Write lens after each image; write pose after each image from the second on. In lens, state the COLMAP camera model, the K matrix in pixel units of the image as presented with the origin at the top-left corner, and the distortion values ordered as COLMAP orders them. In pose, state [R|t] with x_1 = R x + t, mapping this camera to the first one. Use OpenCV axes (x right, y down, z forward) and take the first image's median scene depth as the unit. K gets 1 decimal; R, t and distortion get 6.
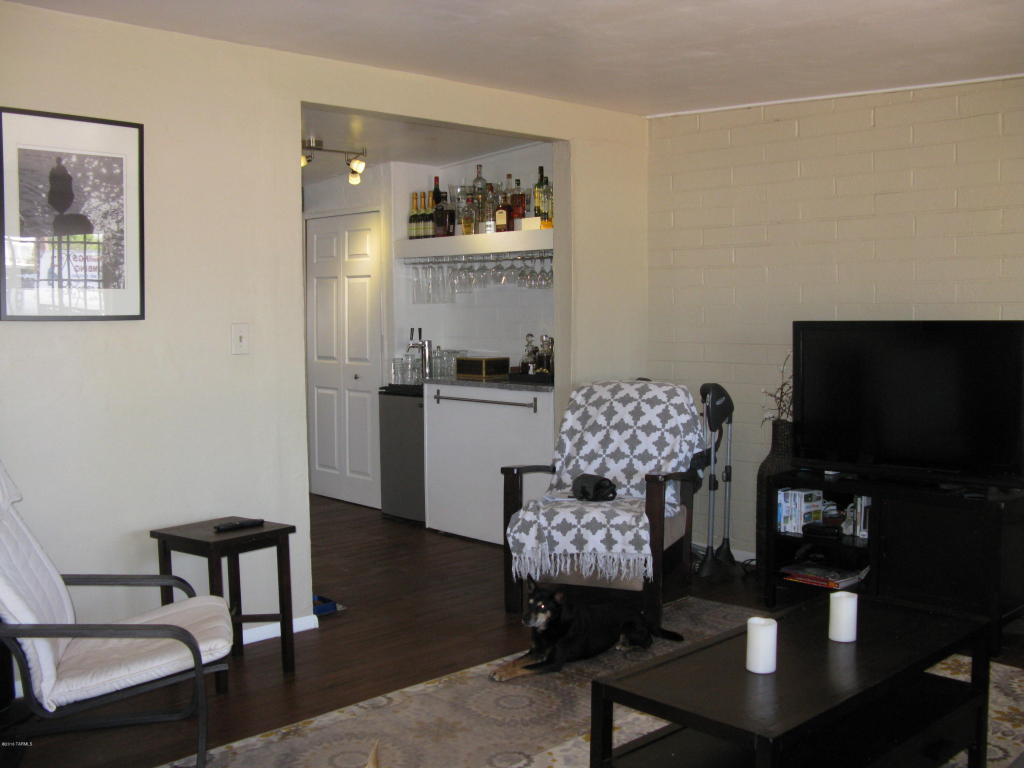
lens RADIAL K [[1066.3, 0, 508.4], [0, 1066.3, 396.6], [0, 0, 1]] dist [-0.197467, 0.255813]
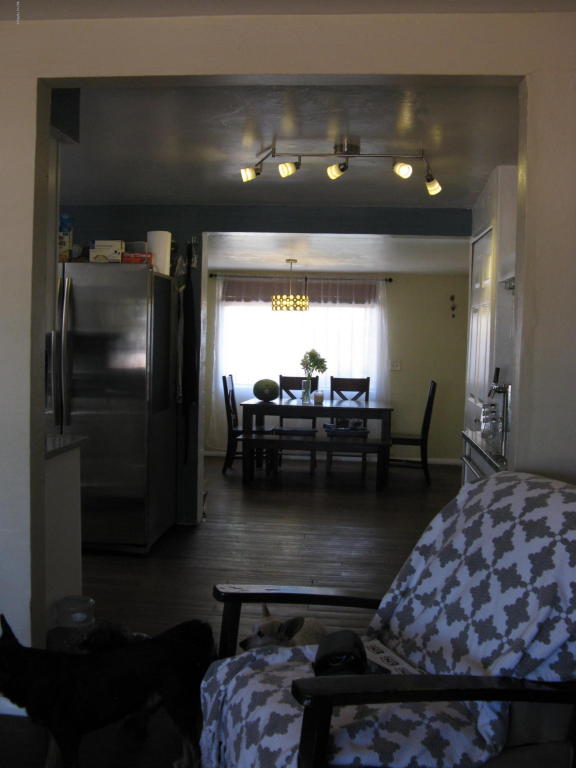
lens RADIAL K [[799.7, 0, 265.6], [0, 799.7, 384.5], [0, 0, 1]] dist [-0.197467, 0.255813]
pose [[0.639249, 0.071043, -0.765711, 0.357044], [-0.093814, 0.995491, 0.014042, -0.061344], [0.763256, 0.062858, 0.643031, 0.681988]]
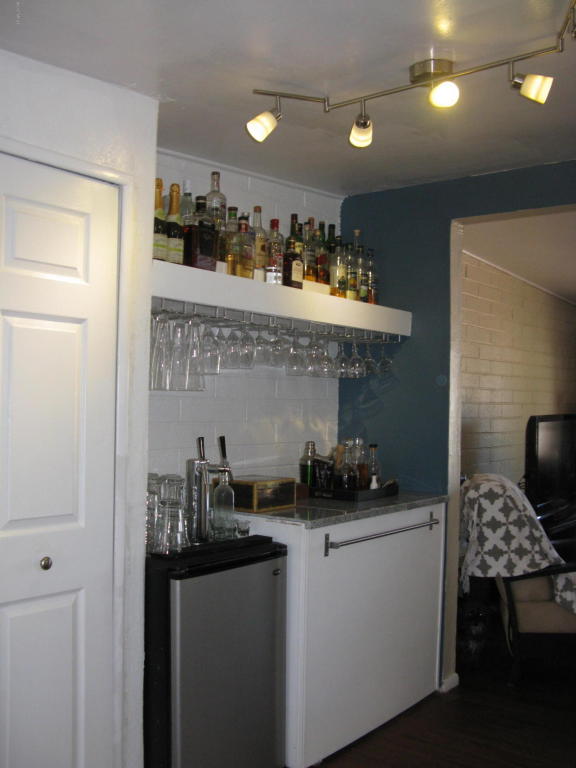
lens RADIAL K [[799.7, 0, 265.6], [0, 799.7, 384.5], [0, 0, 1]] dist [-0.197467, 0.255813]
pose [[-0.145768, 0.024512, 0.989015, -0.685186], [0.062153, 0.997945, -0.015573, -0.116601], [-0.987364, 0.059200, -0.146992, 1.457035]]
